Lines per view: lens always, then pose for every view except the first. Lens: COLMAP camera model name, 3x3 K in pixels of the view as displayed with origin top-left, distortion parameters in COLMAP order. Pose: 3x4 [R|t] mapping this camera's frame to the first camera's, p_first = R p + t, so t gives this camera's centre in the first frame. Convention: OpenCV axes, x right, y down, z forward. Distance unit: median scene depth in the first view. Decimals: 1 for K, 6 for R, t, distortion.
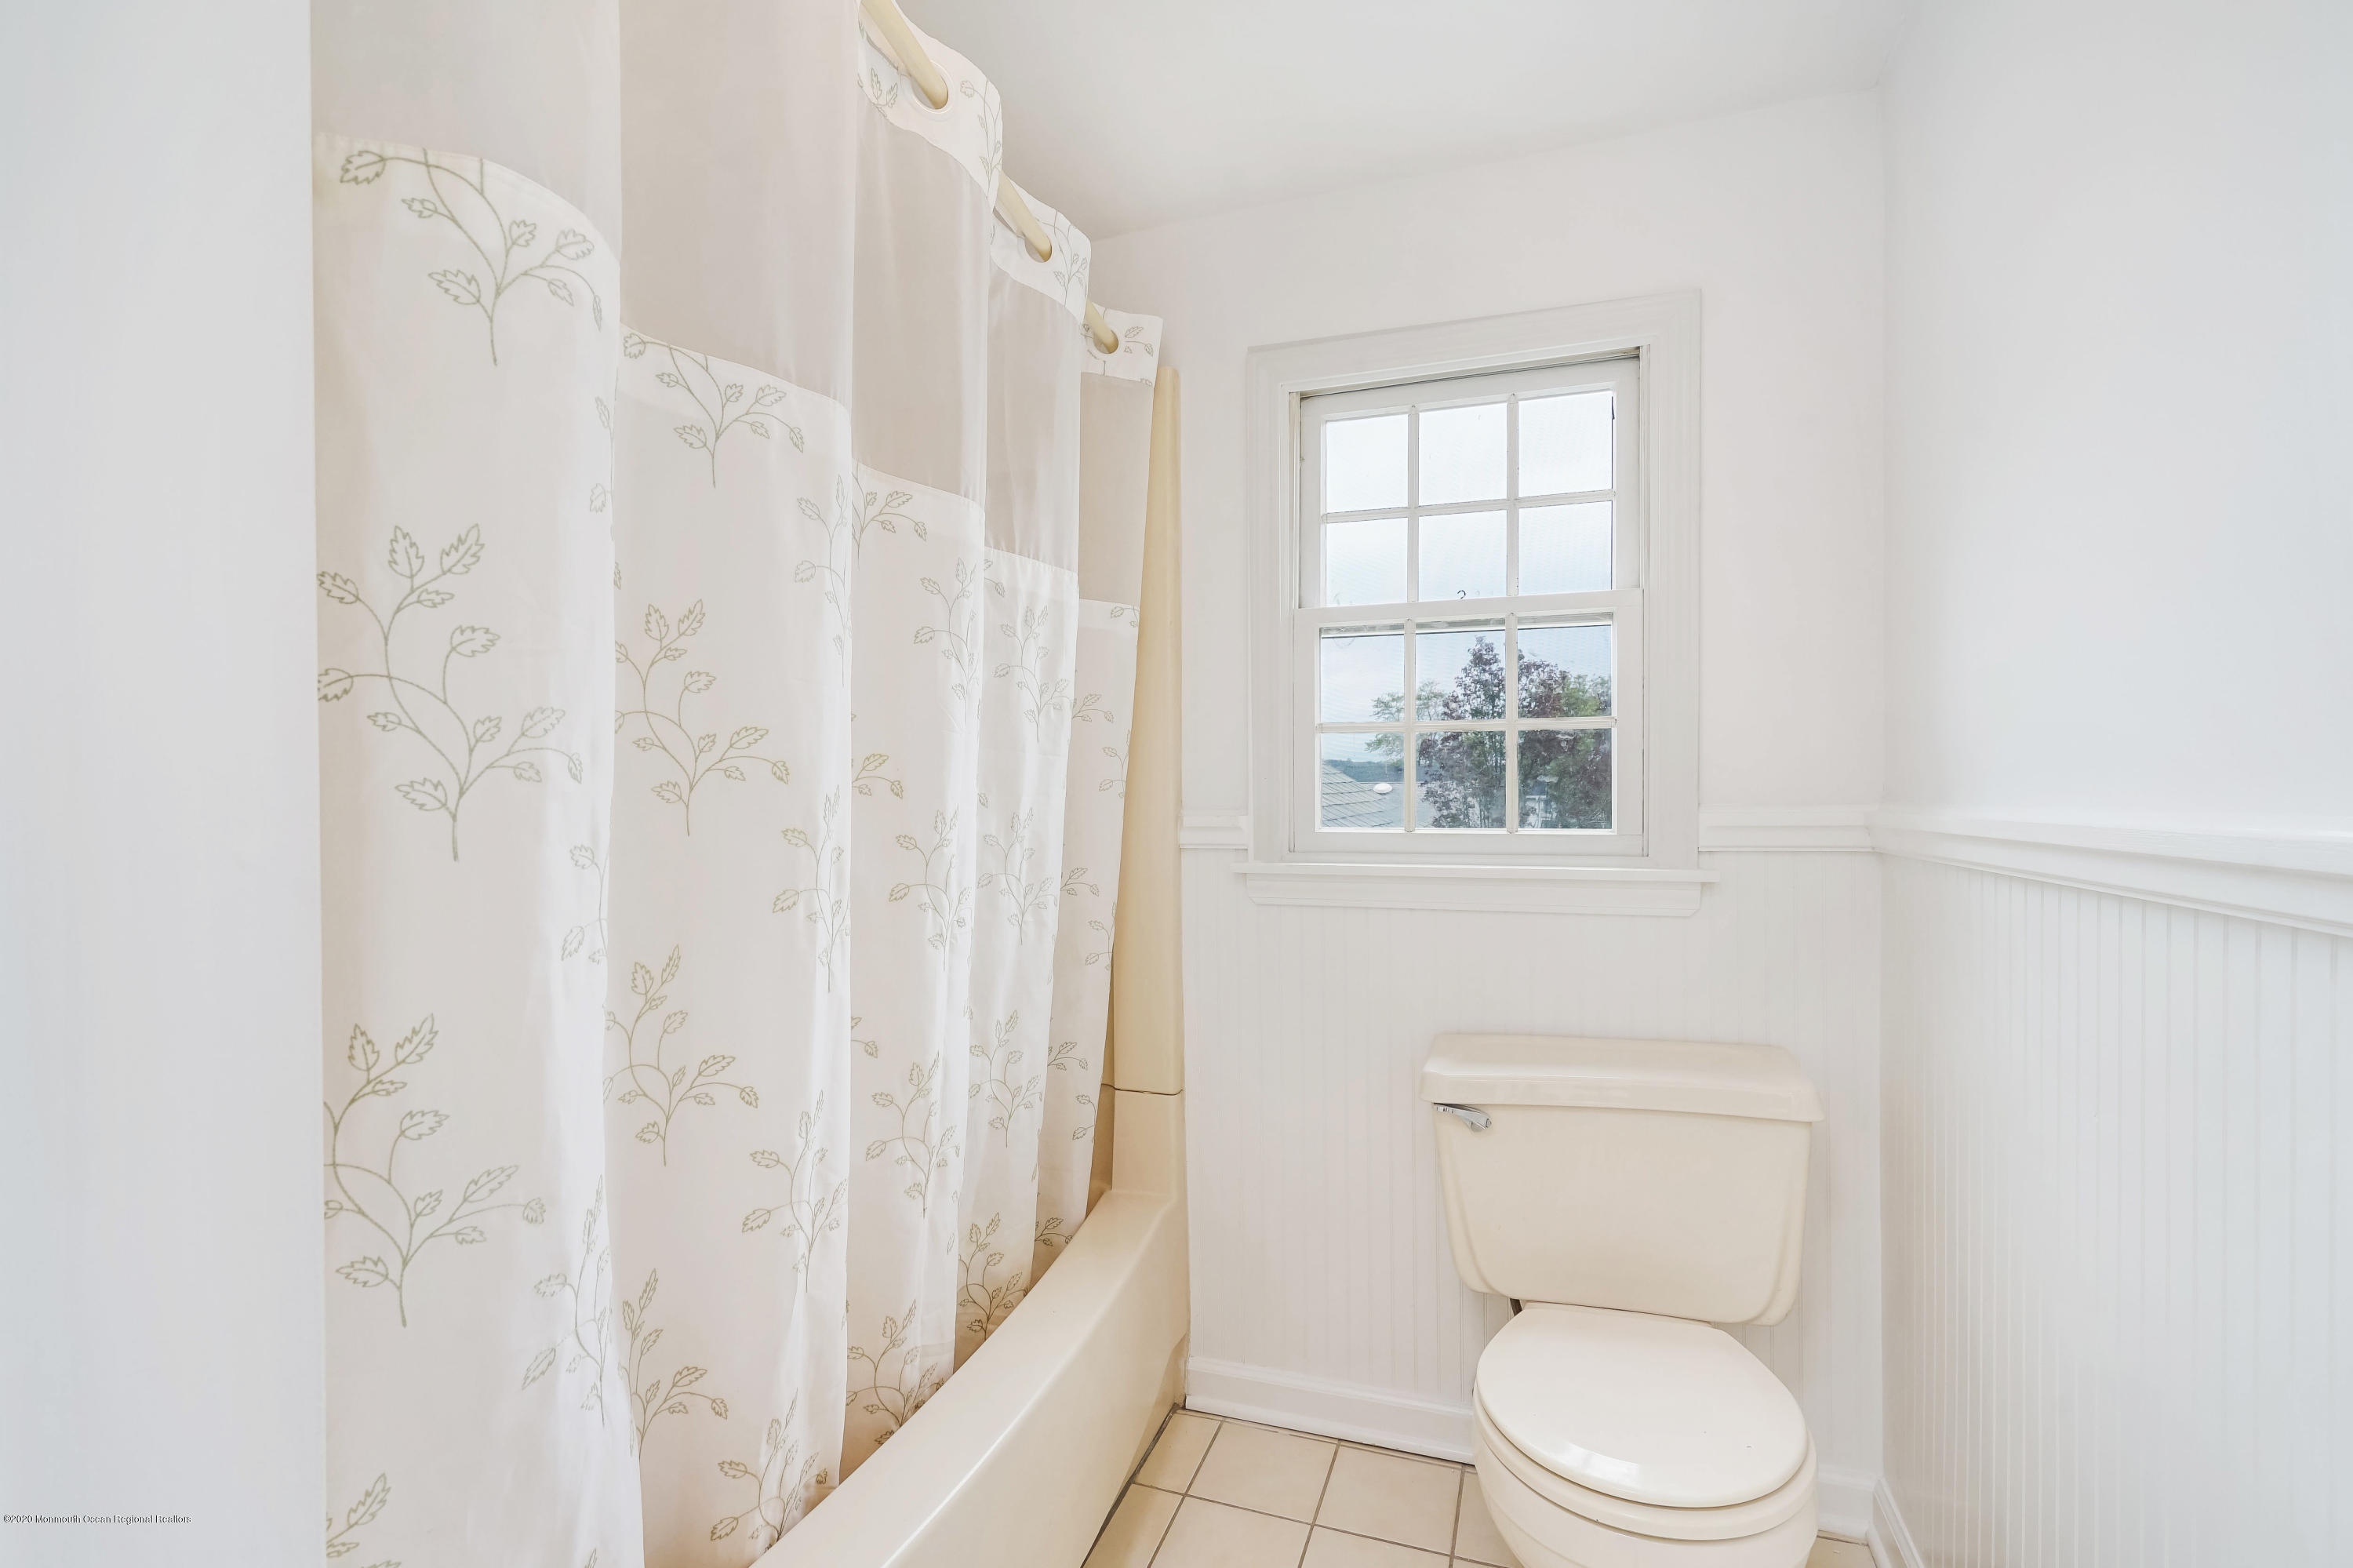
lens RADIAL K [[1059.2, 0, 1182.9], [0, 1059.2, 802.4], [0, 0, 1]] dist [-0.015679, 0.009820]
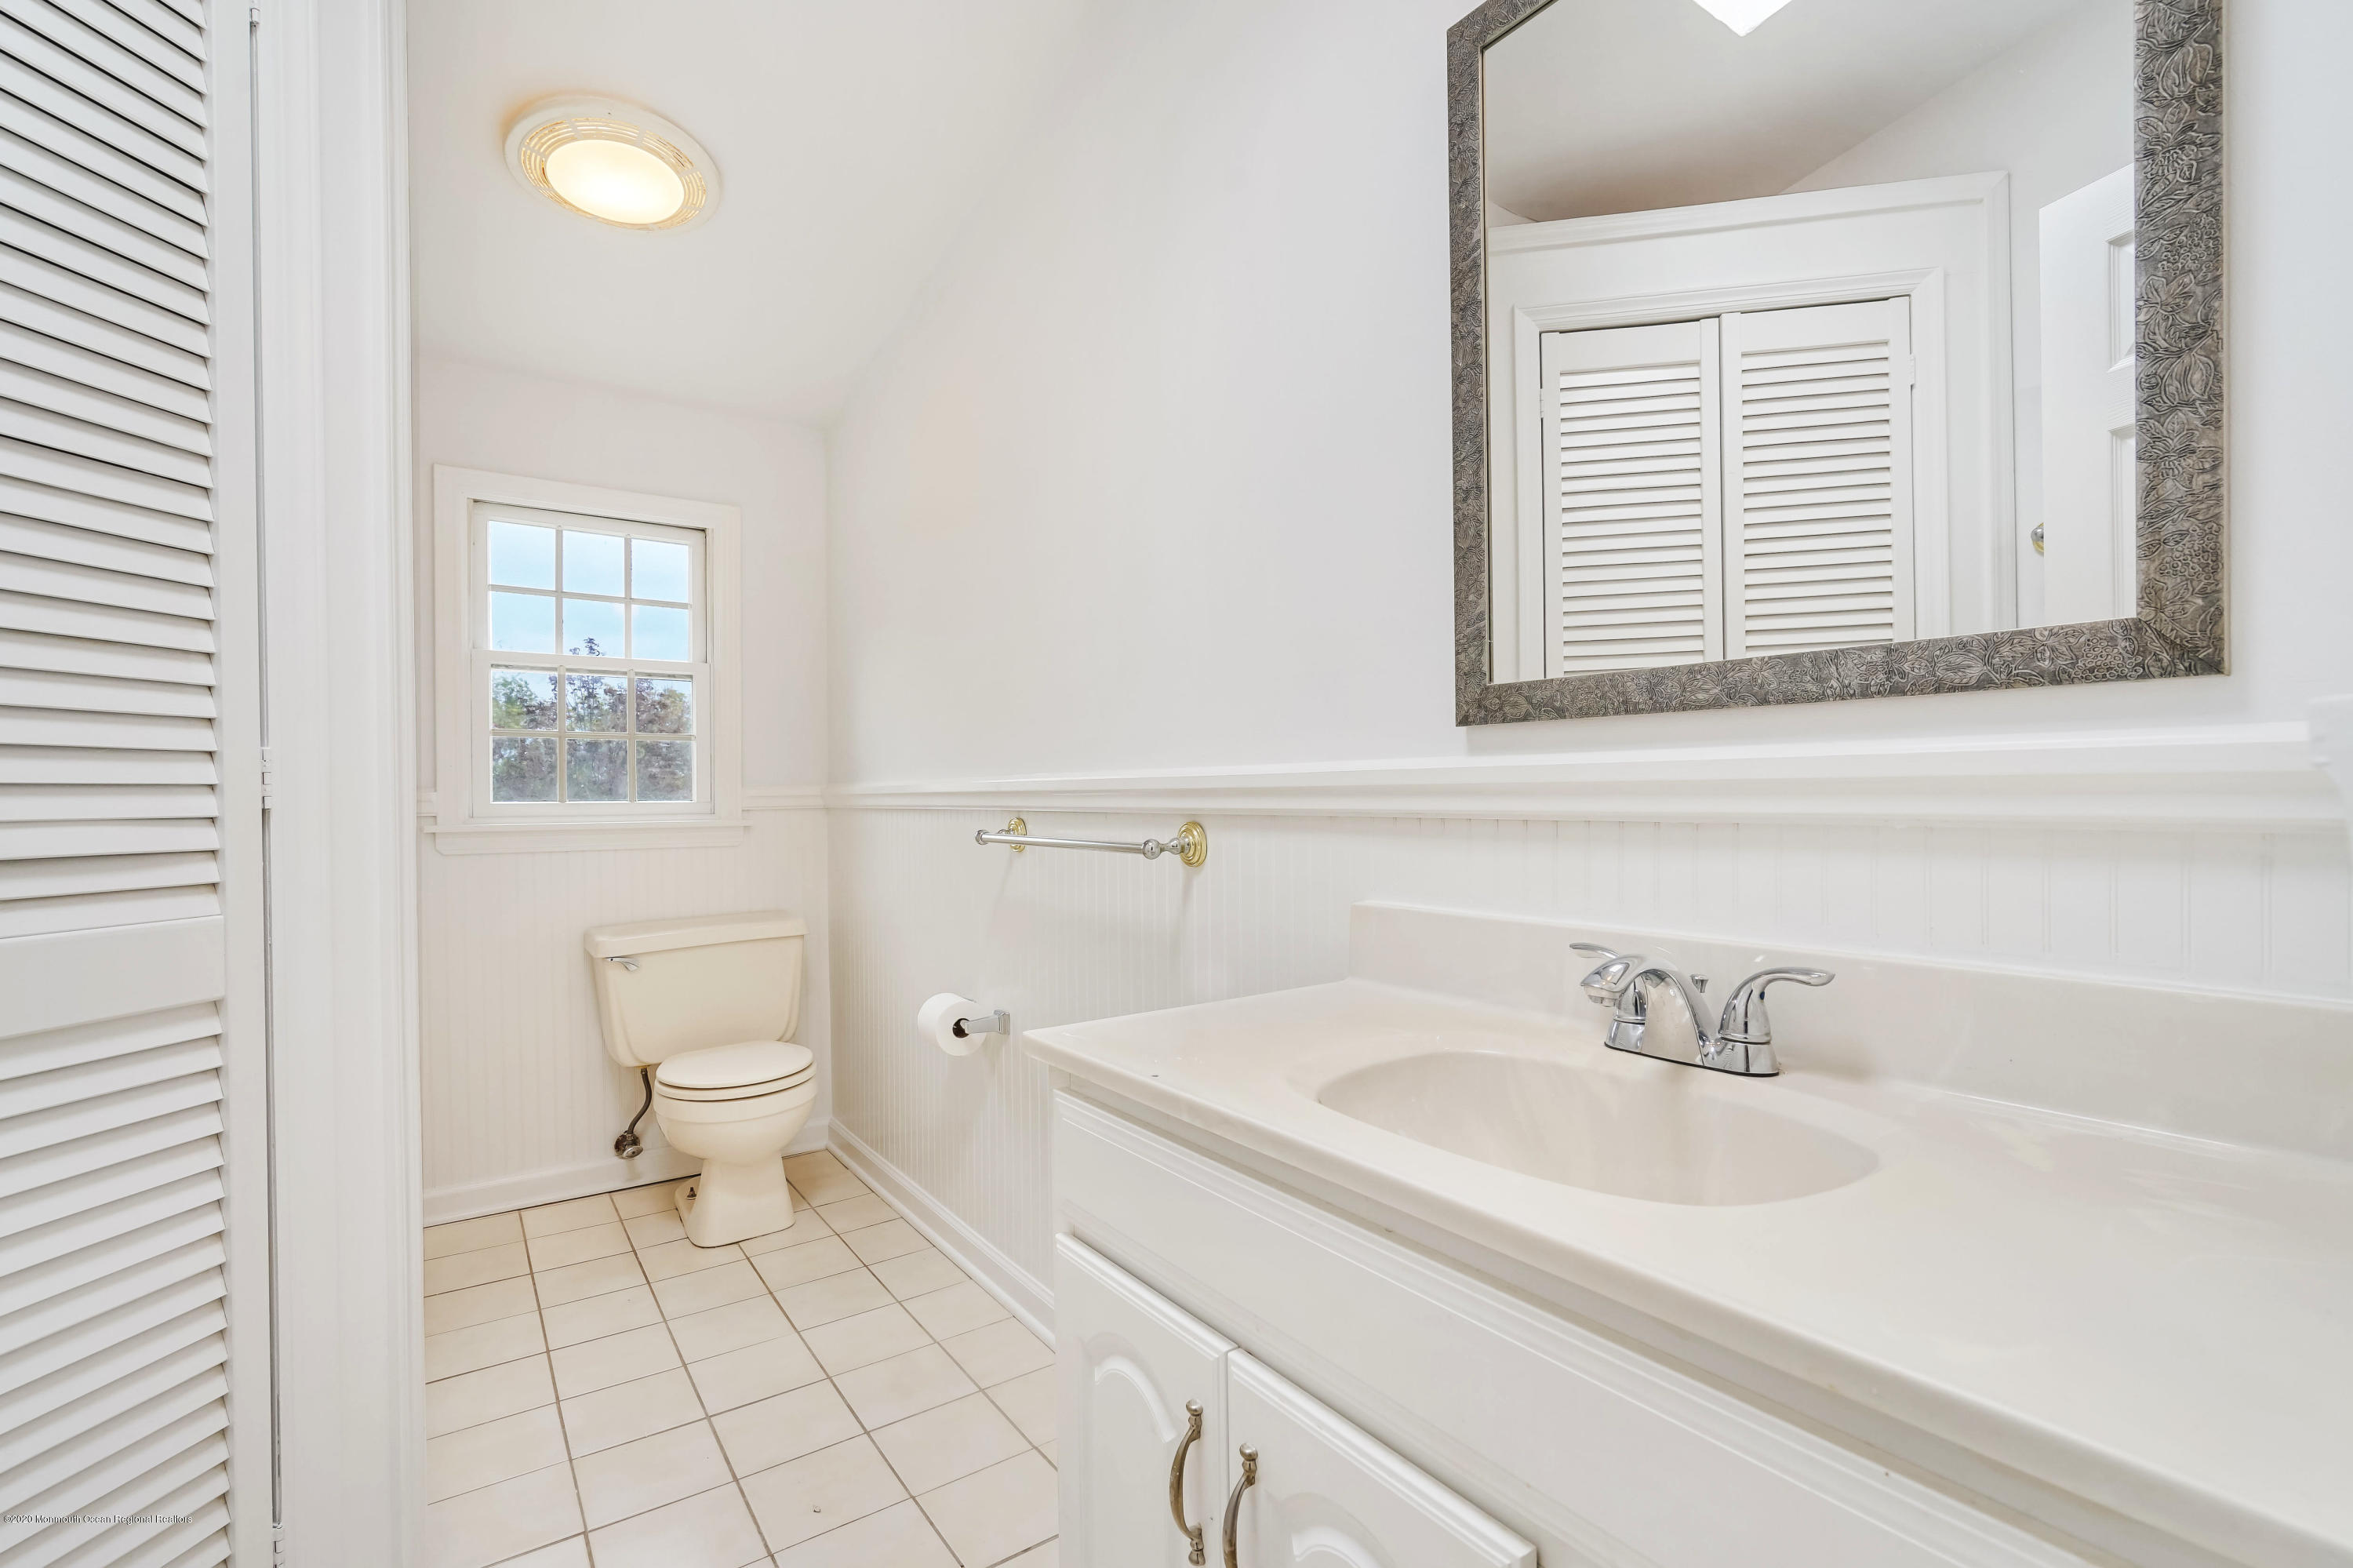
lens RADIAL K [[1059.2, 0, 1182.9], [0, 1059.2, 802.4], [0, 0, 1]] dist [-0.015679, 0.009820]
pose [[0.598727, -0.019739, 0.800710, -0.511731], [-0.002045, 0.999655, 0.026172, -0.015905], [-0.800950, -0.017307, 0.598481, -0.697843]]
